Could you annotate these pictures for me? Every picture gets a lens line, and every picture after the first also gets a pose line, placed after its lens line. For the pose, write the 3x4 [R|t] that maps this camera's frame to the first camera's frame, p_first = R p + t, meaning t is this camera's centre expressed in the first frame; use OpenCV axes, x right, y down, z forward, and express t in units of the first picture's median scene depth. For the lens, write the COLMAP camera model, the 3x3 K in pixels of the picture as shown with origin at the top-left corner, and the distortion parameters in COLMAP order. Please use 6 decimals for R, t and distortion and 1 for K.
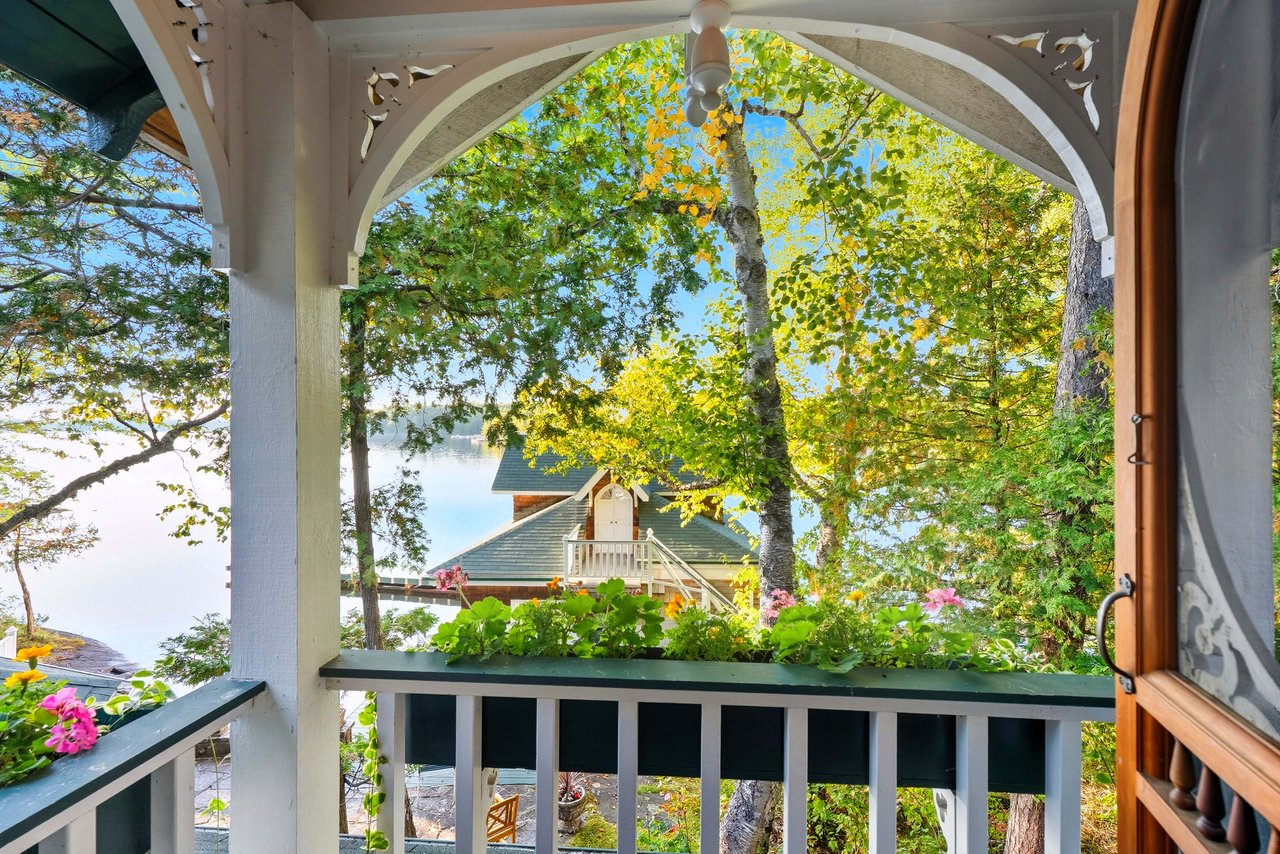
lens RADIAL K [[583.1, 0, 638.2], [0, 583.1, 424.2], [0, 0, 1]] dist [0.001053, 0.000438]
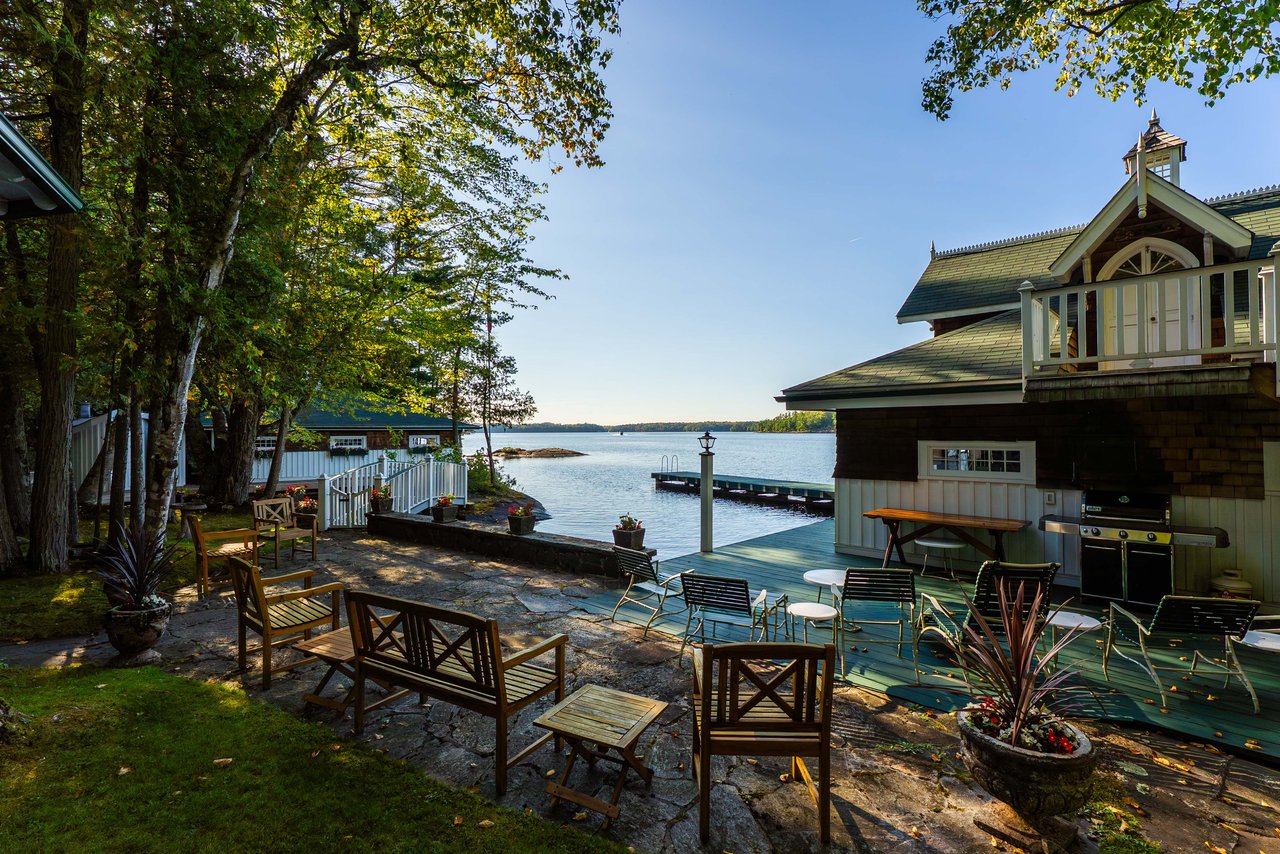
lens RADIAL K [[583.1, 0, 638.2], [0, 583.1, 424.2], [0, 0, 1]] dist [0.001053, 0.000438]
pose [[0.742995, -0.016384, -0.669097, -0.062185], [0.012787, 0.999865, -0.010284, 0.487117], [0.669175, -0.000915, 0.743104, 0.640849]]
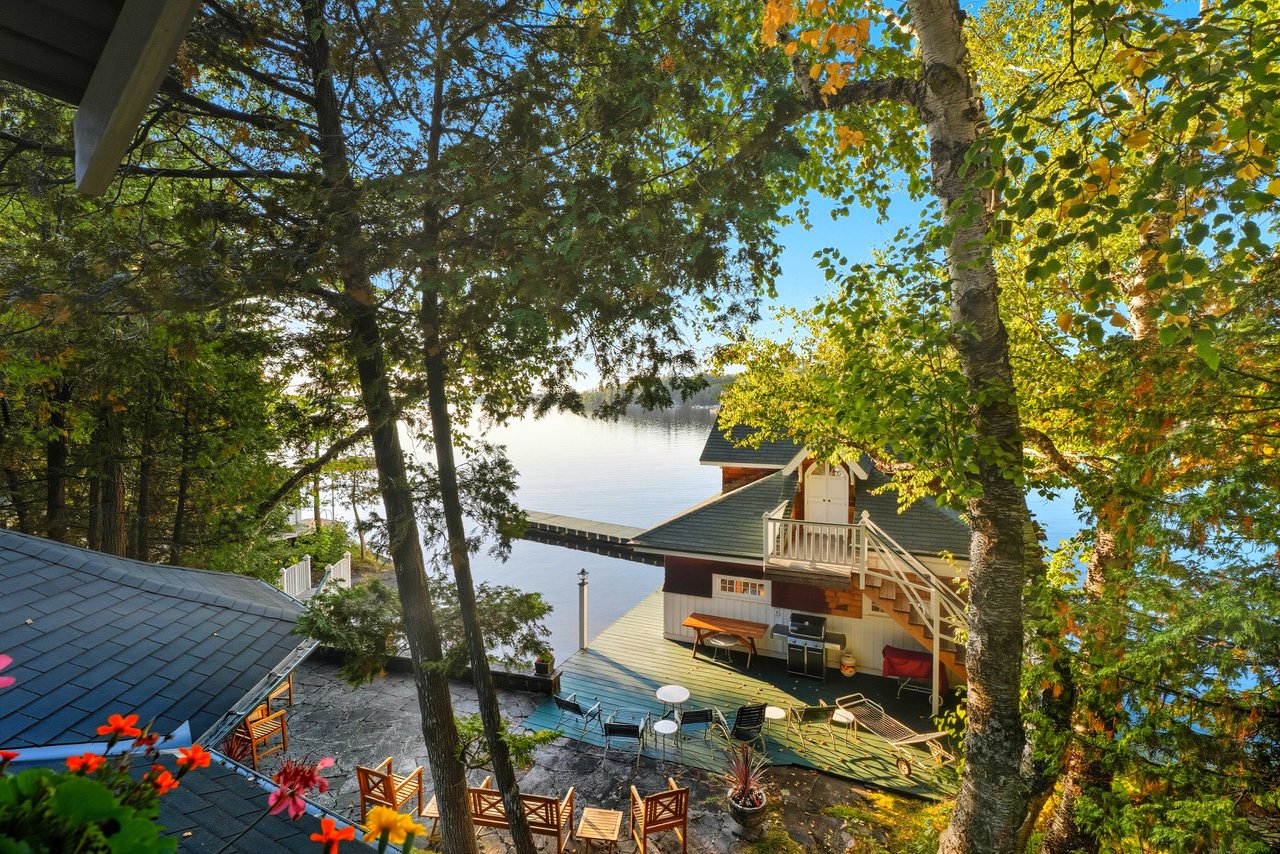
lens RADIAL K [[573.0, 0, 638.1], [0, 573.0, 423.9], [0, 0, 1]] dist [0.001733, 0.000081]
pose [[0.919377, 0.007342, -0.393310, 0.072382], [0.012921, 0.998723, 0.048847, 0.003436], [0.393166, -0.049991, 0.918107, 0.137455]]
